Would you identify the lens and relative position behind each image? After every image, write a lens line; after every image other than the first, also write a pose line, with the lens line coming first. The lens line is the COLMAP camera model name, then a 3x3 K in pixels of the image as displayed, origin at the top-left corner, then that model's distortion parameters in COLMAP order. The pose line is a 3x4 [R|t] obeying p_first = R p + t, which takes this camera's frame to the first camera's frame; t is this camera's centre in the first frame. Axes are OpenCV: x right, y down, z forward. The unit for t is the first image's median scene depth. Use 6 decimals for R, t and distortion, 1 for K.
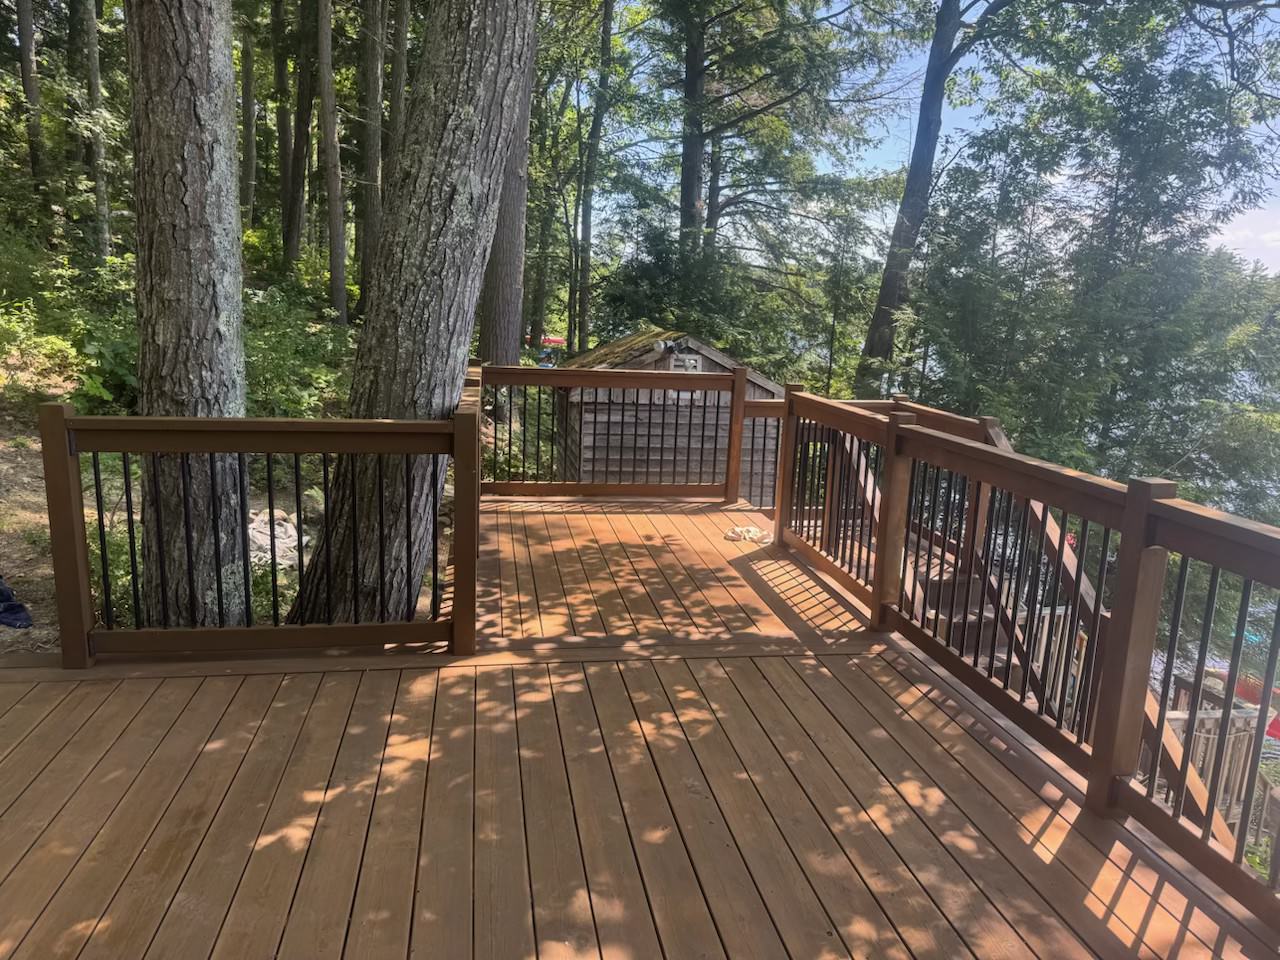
lens RADIAL K [[884.2, 0, 640.0], [0, 884.2, 480.0], [0, 0, 1]] dist [0.079175, -0.110776]
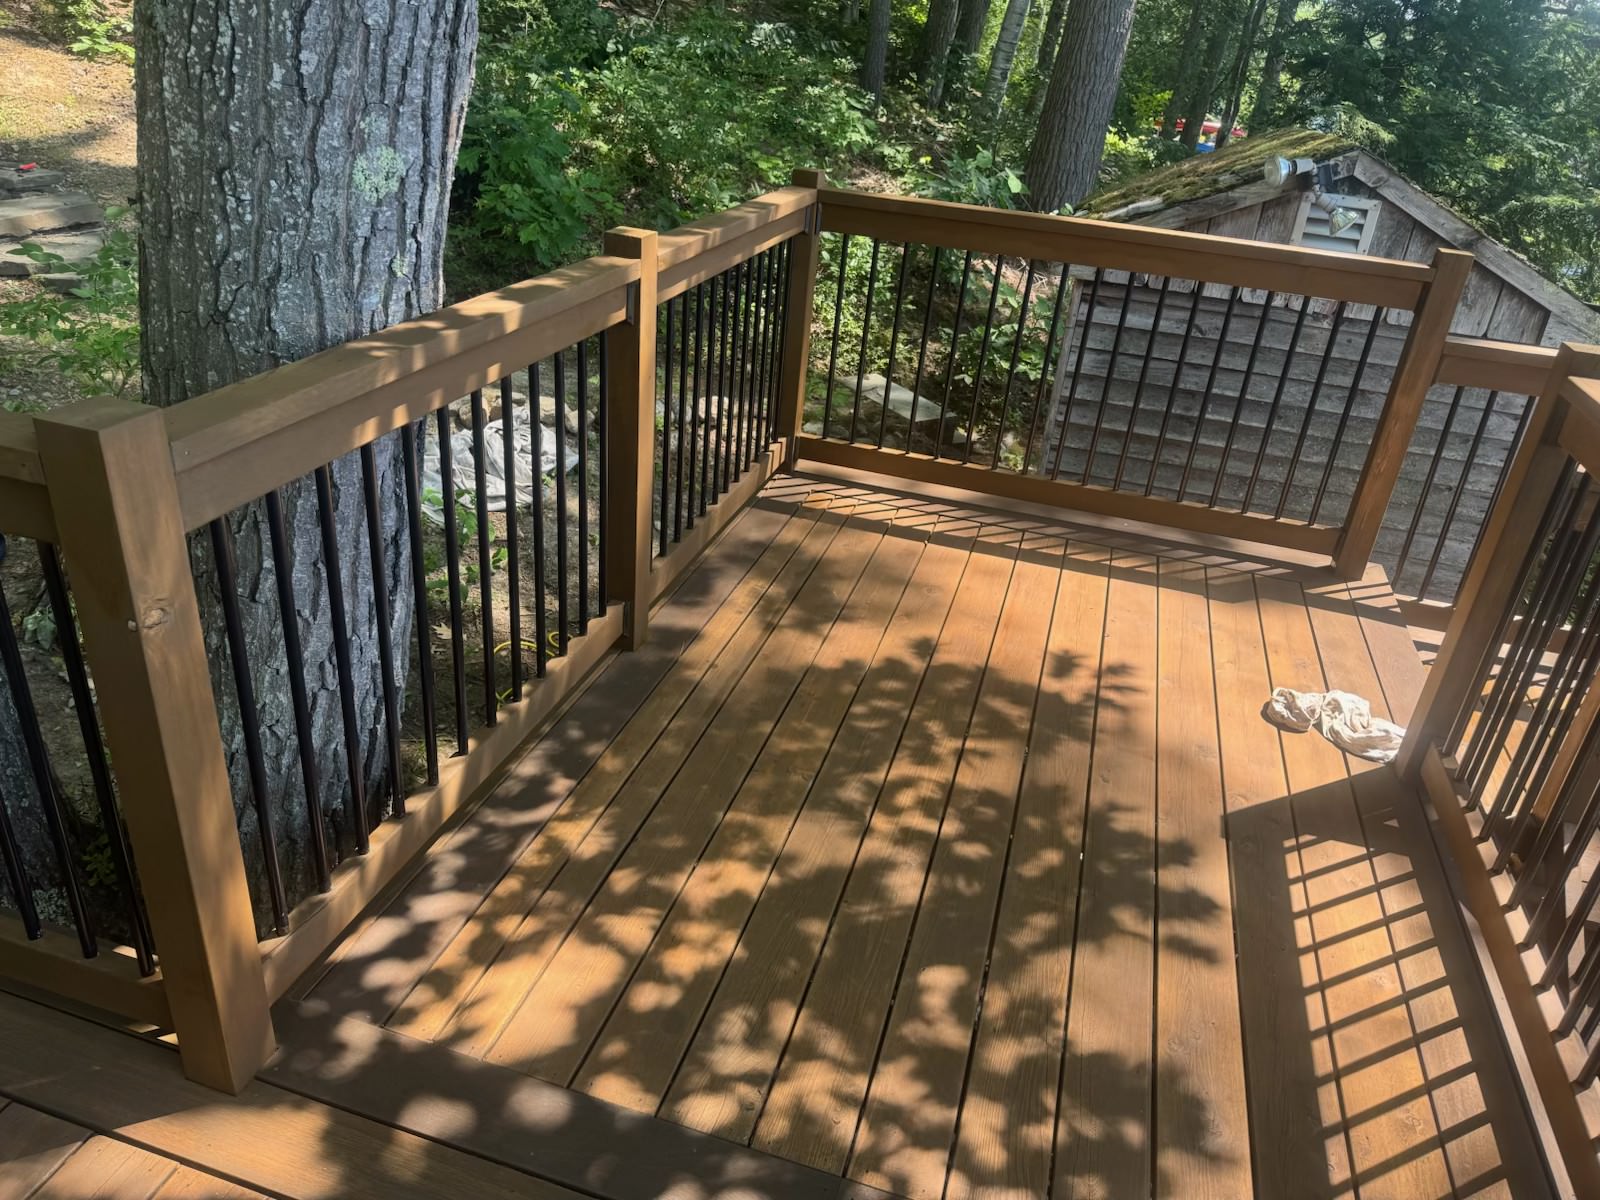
lens RADIAL K [[1114.6, 0, 802.1], [0, 1114.6, 578.8], [0, 0, 1]] dist [0.069290, -0.083154]
pose [[0.897624, 0.227763, -0.377352, 0.119687], [-0.134587, 0.956884, 0.257411, -0.124947], [0.419711, -0.180271, 0.889576, 0.658144]]
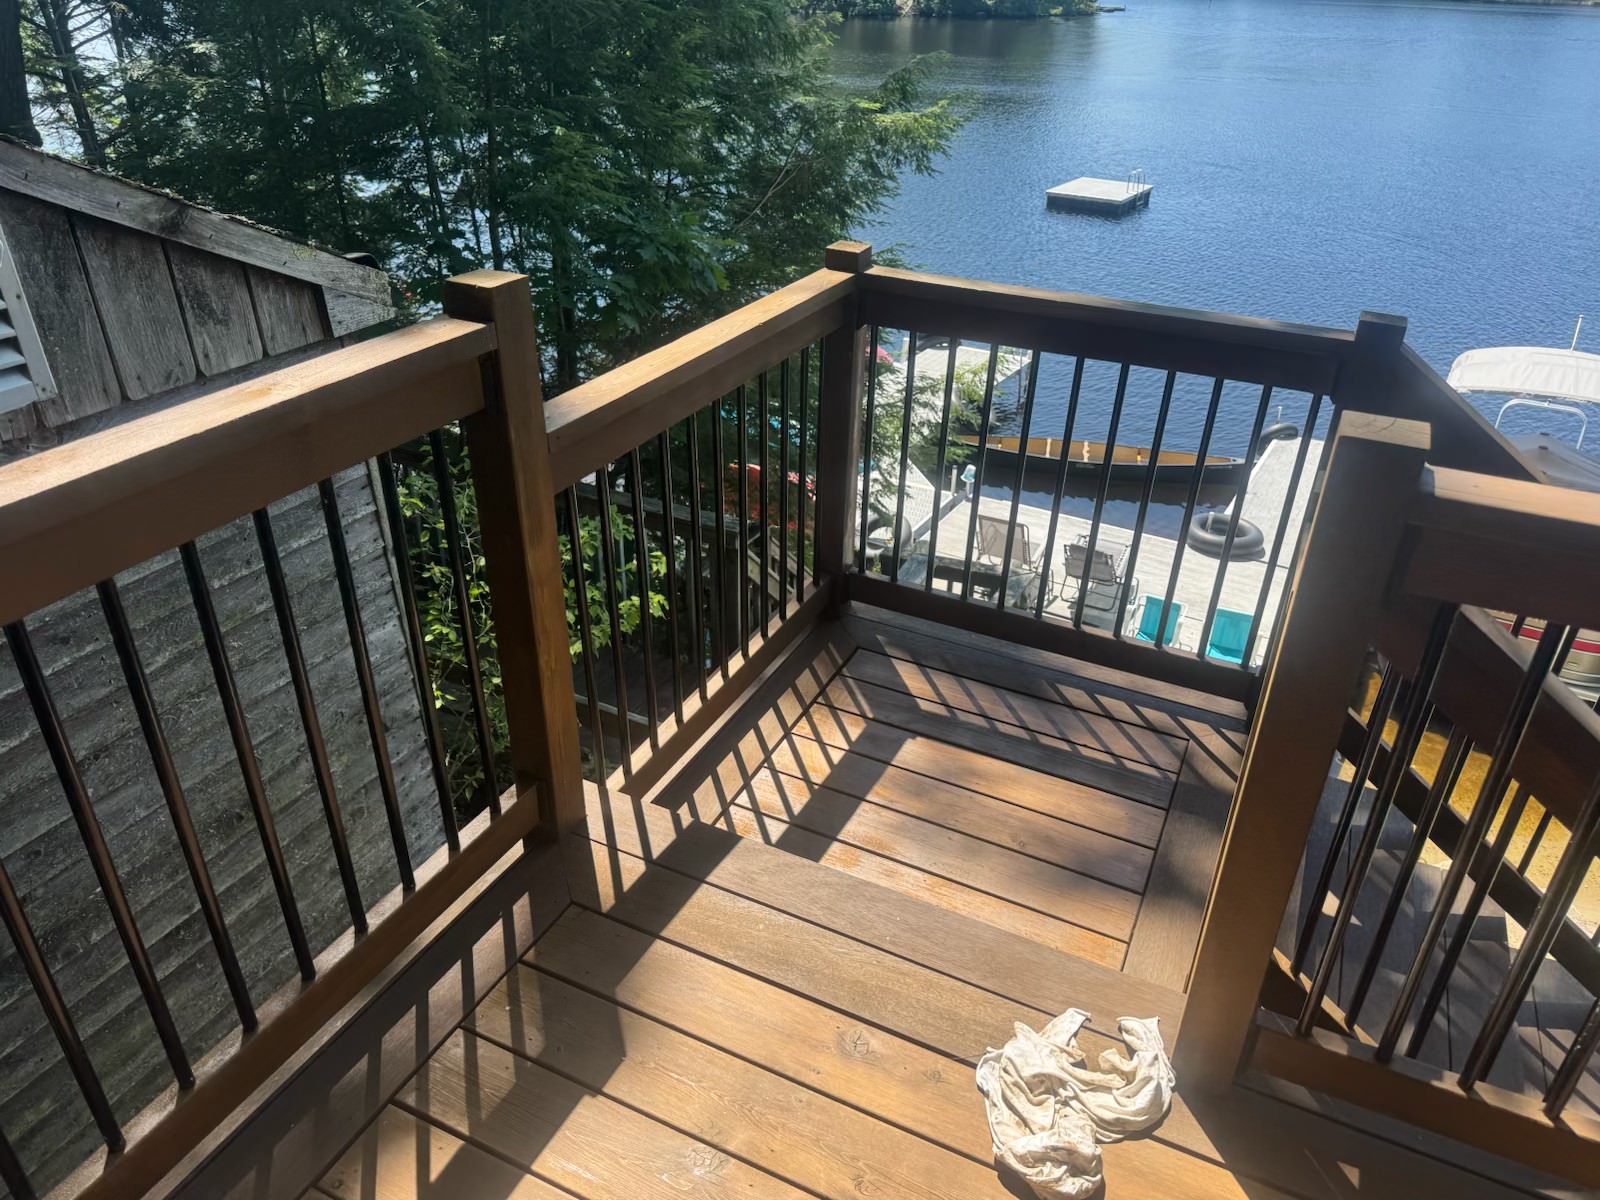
lens RADIAL K [[1114.6, 0, 802.1], [0, 1114.6, 578.8], [0, 0, 1]] dist [0.069290, -0.083154]
pose [[0.570634, -0.417464, 0.707178, -0.083886], [0.154780, 0.900388, 0.406626, -0.250858], [-0.806486, -0.122578, 0.578407, 1.247832]]
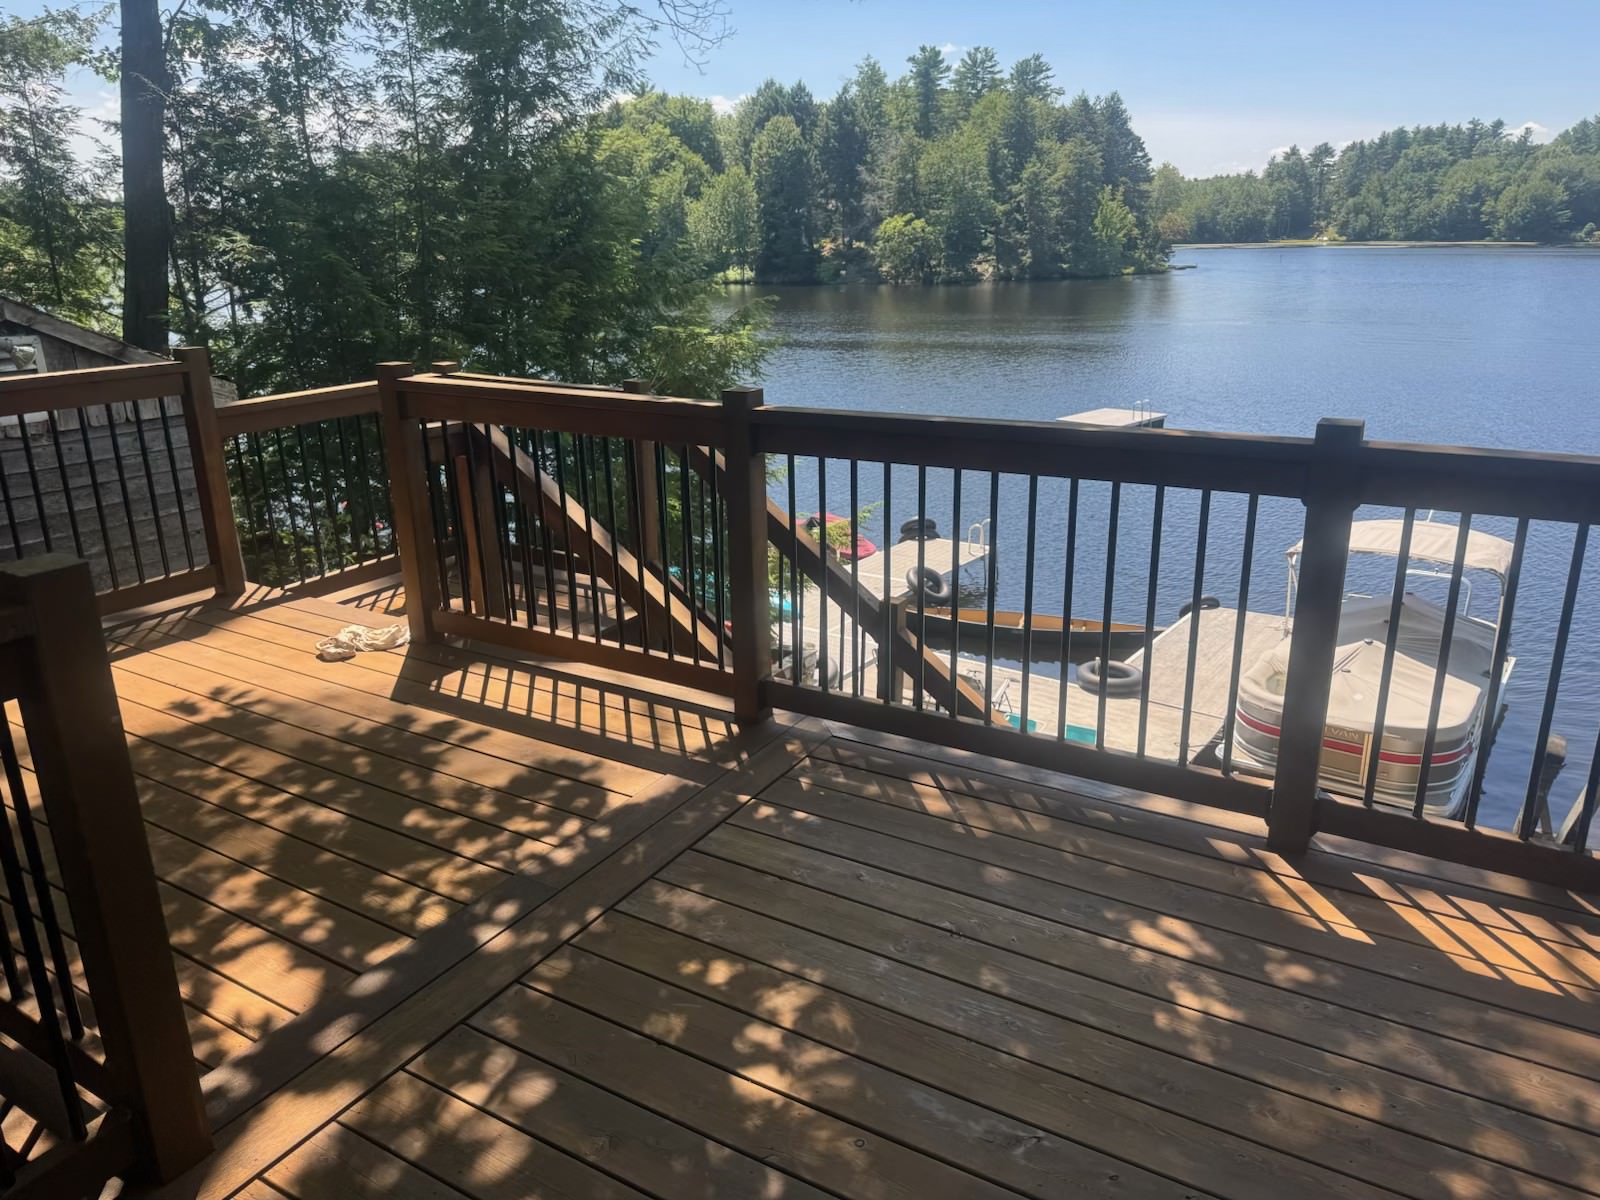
lens RADIAL K [[1114.6, 0, 802.1], [0, 1114.6, 578.8], [0, 0, 1]] dist [0.069290, -0.083154]
pose [[0.648027, -0.267973, 0.712918, -0.271624], [0.186126, 0.963396, 0.192938, -0.086637], [-0.738524, 0.007663, 0.674183, 0.416146]]
